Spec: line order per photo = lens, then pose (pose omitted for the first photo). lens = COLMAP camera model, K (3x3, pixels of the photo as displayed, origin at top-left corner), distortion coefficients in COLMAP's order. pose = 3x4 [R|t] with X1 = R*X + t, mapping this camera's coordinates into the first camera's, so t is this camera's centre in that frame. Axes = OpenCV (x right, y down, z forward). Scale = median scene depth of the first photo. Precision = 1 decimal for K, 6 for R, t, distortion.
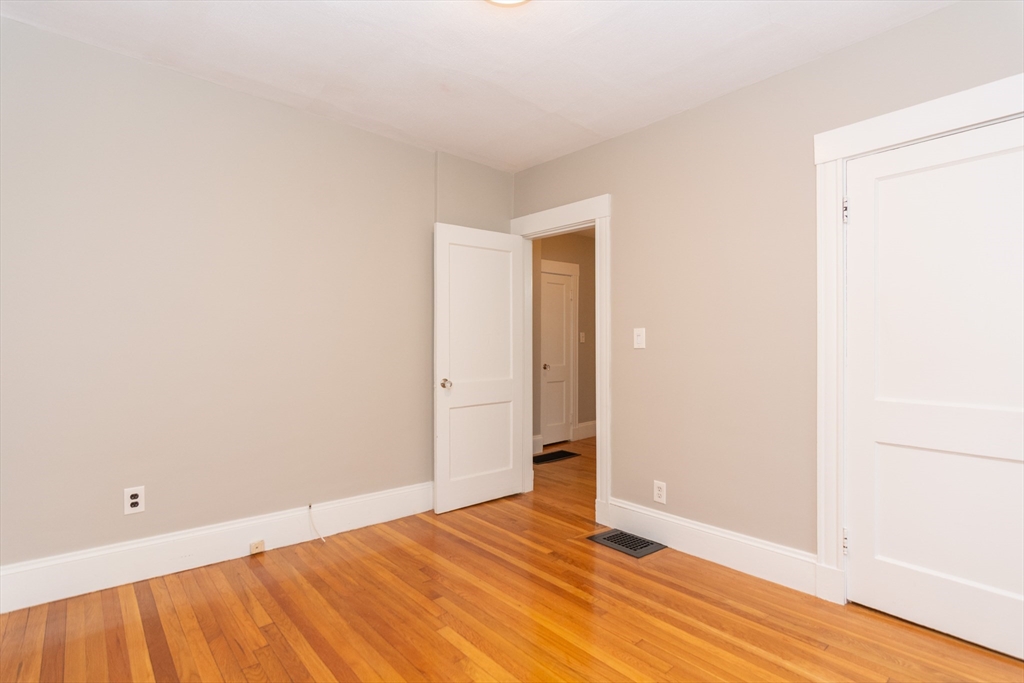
lens RADIAL K [[503.3, 0, 514.0], [0, 503.3, 343.7], [0, 0, 1]] dist [0.002245, 0.000945]
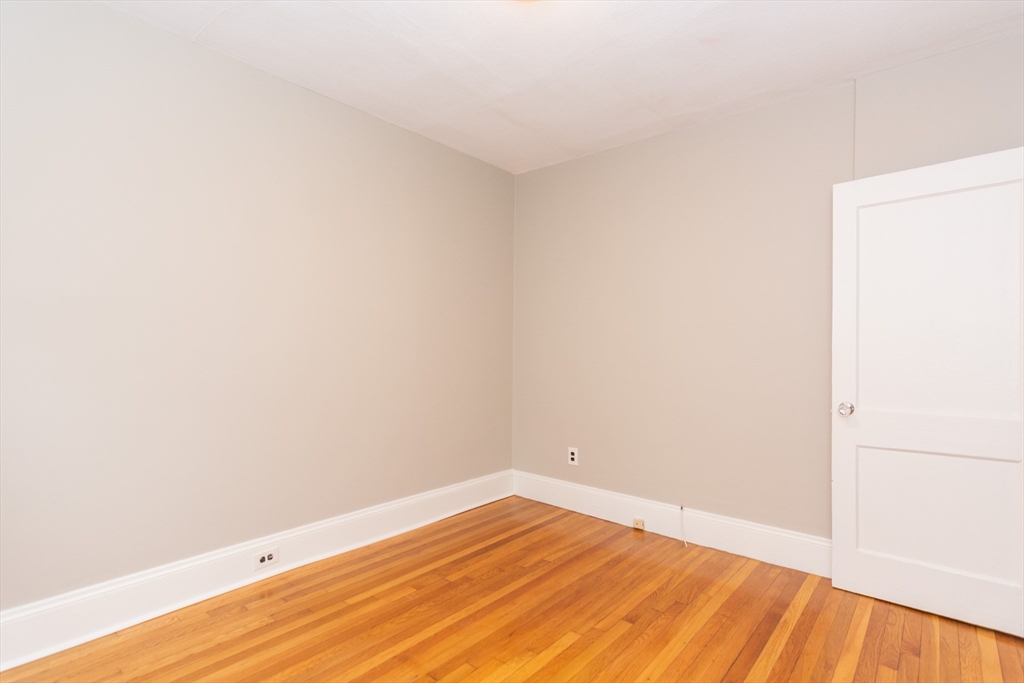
lens RADIAL K [[503.3, 0, 517.8], [0, 503.3, 335.6], [0, 0, 1]] dist [0.002245, 0.000945]
pose [[0.164153, -0.023625, -0.986152, 0.630980], [-0.008117, 0.999647, -0.025299, -0.010780], [0.986401, 0.012158, 0.163904, 0.513736]]
